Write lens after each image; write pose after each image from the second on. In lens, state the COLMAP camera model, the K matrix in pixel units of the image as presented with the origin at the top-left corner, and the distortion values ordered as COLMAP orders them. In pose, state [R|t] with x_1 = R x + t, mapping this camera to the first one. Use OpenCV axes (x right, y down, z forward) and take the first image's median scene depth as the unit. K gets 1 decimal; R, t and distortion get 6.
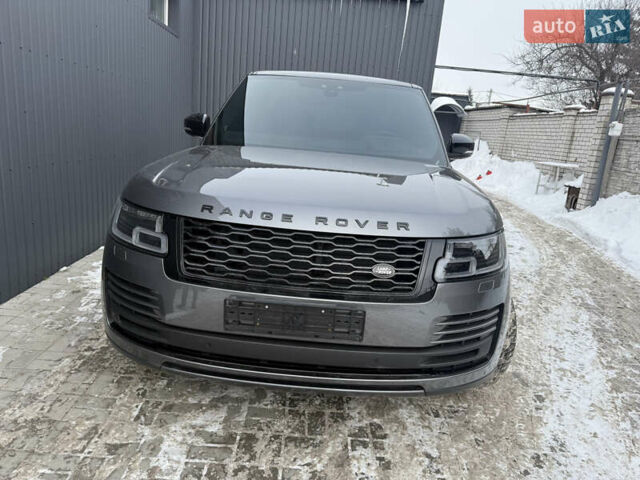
lens RADIAL K [[431.2, 0, 343.7], [0, 431.2, 235.9], [0, 0, 1]] dist [0.055587, -0.046153]
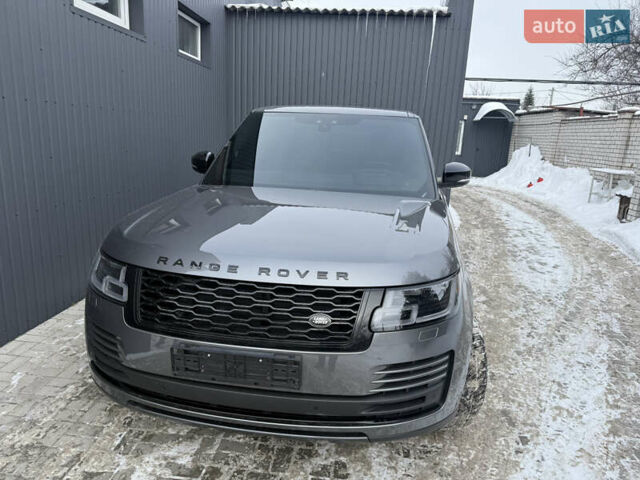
lens RADIAL K [[431.2, 0, 343.7], [0, 431.2, 235.9], [0, 0, 1]] dist [0.055587, -0.046153]
pose [[0.992214, -0.012065, -0.123961, 0.213334], [0.009835, 0.999779, -0.018582, -0.078251], [0.124158, 0.017218, 0.992113, -0.019413]]
